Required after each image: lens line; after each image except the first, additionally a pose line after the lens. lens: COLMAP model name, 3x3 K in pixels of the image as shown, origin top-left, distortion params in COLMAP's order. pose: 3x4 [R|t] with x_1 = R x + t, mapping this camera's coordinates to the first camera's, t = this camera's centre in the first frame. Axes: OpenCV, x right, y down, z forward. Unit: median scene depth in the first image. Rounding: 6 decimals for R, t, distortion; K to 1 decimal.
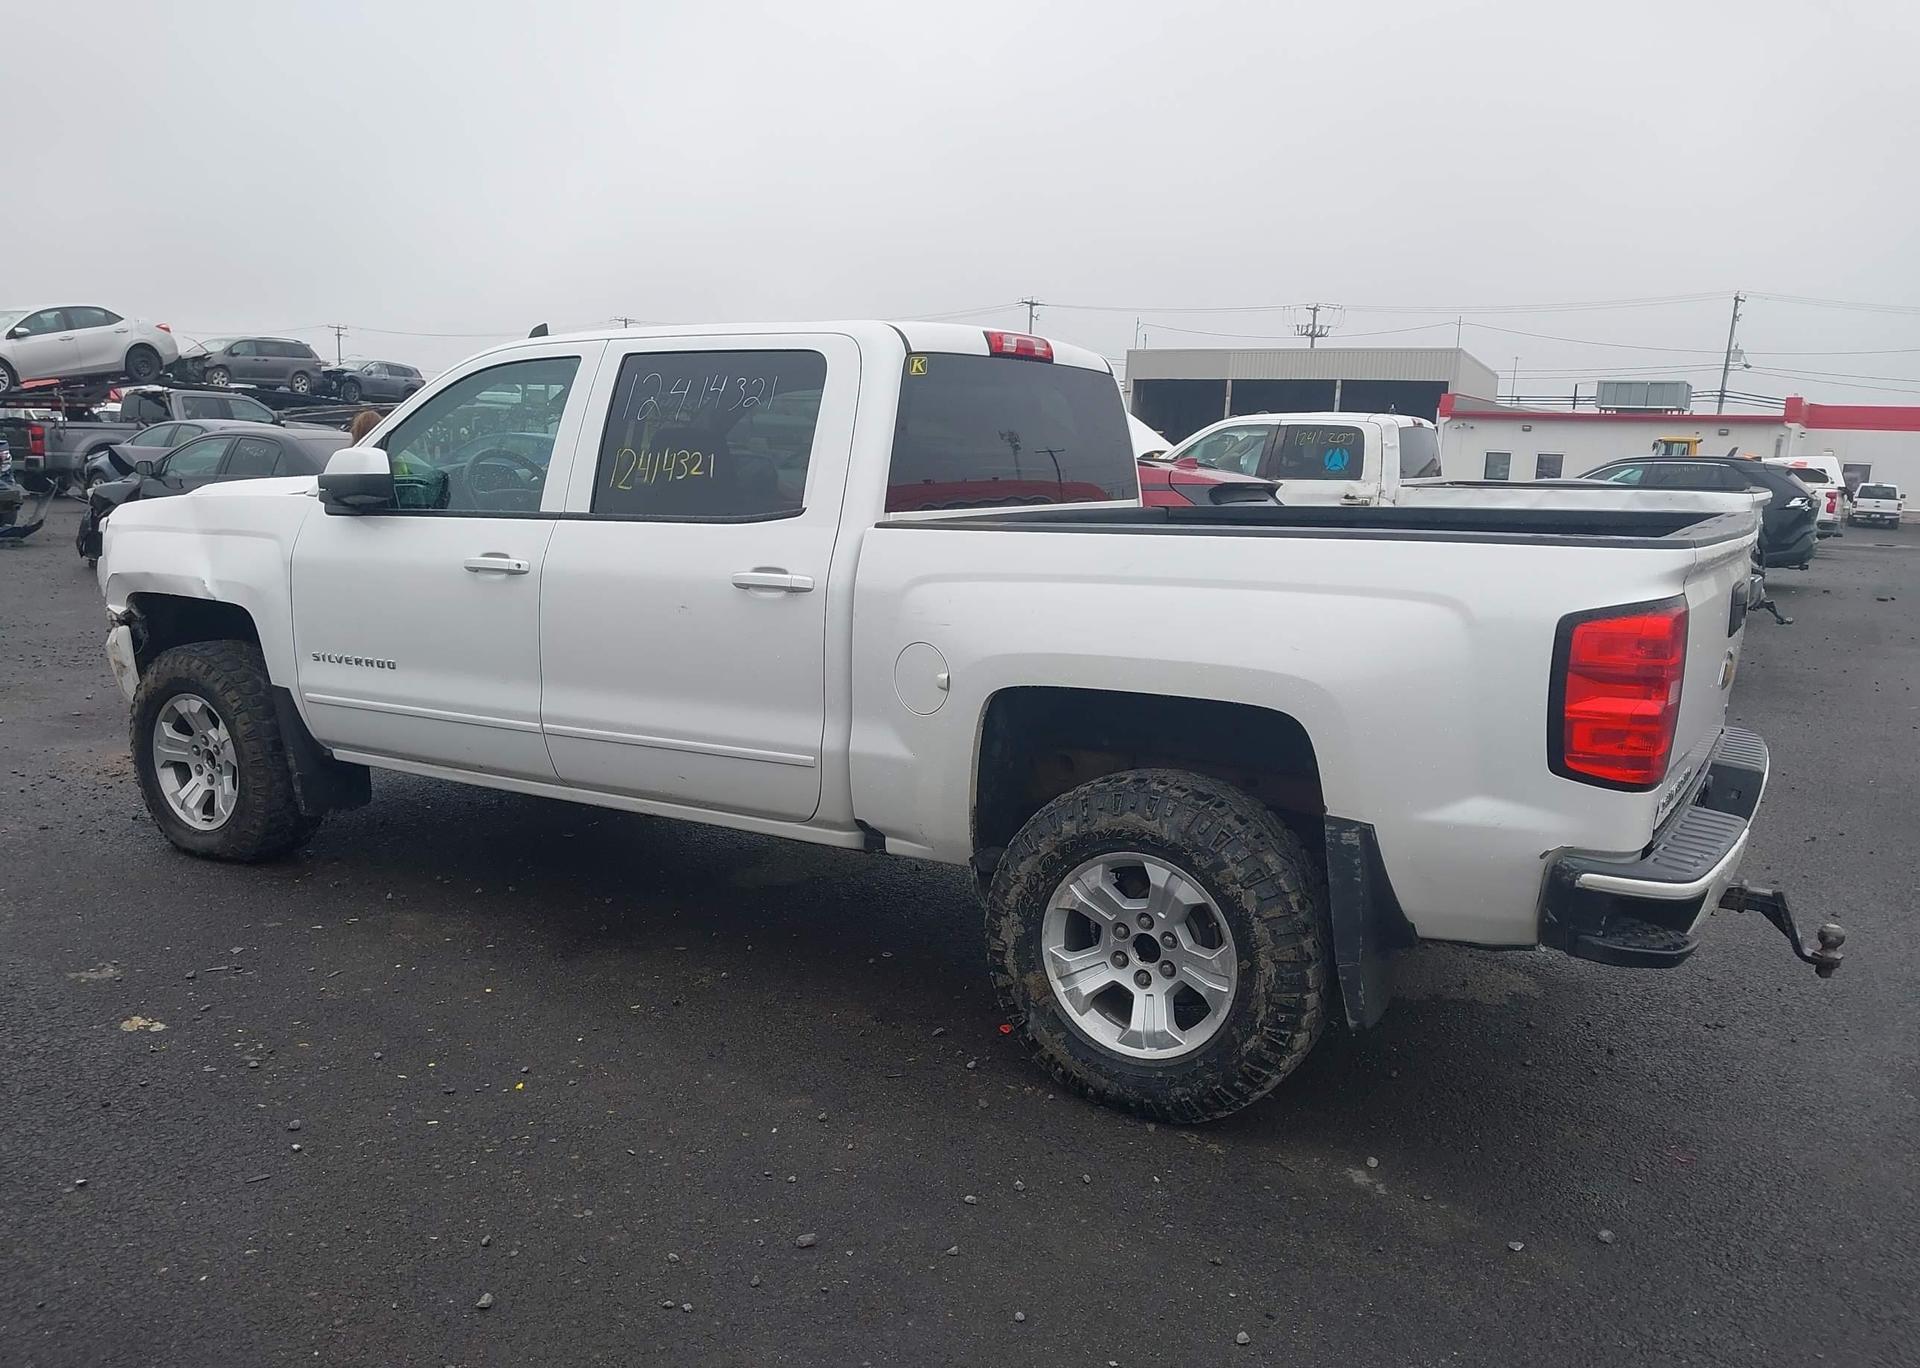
lens RADIAL K [[1494.5, 0, 946.4], [0, 1494.5, 706.3], [0, 0, 1]] dist [0.052755, -0.063823]
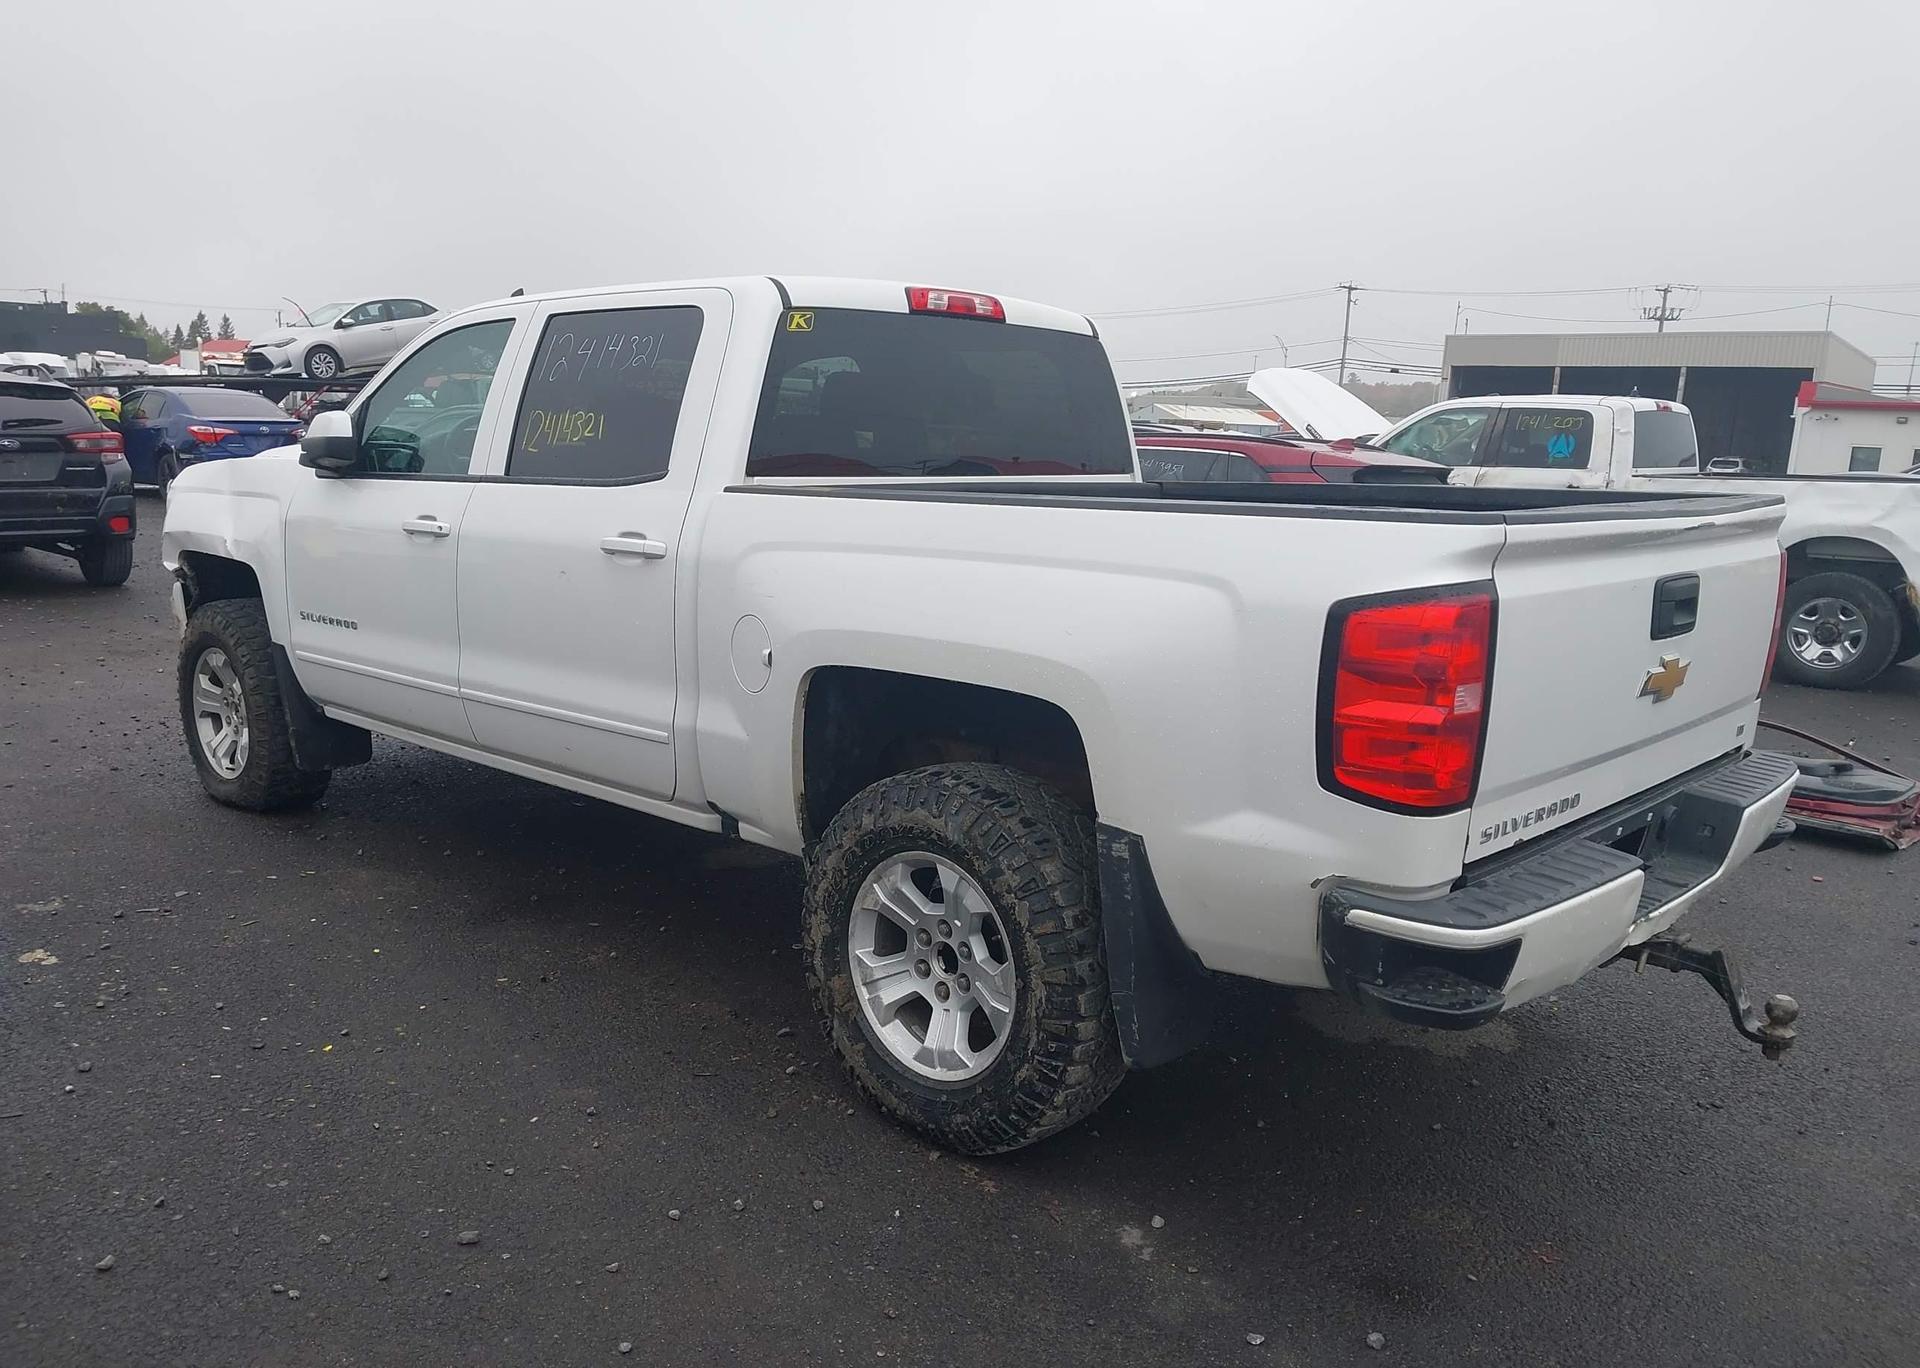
lens RADIAL K [[1494.5, 0, 943.6], [0, 1494.5, 710.3], [0, 0, 1]] dist [0.052755, -0.063823]
pose [[0.978460, 0.045031, -0.201468, 0.273509], [-0.043279, 0.998977, 0.013094, -0.000665], [0.201851, -0.004093, 0.979408, 0.099085]]
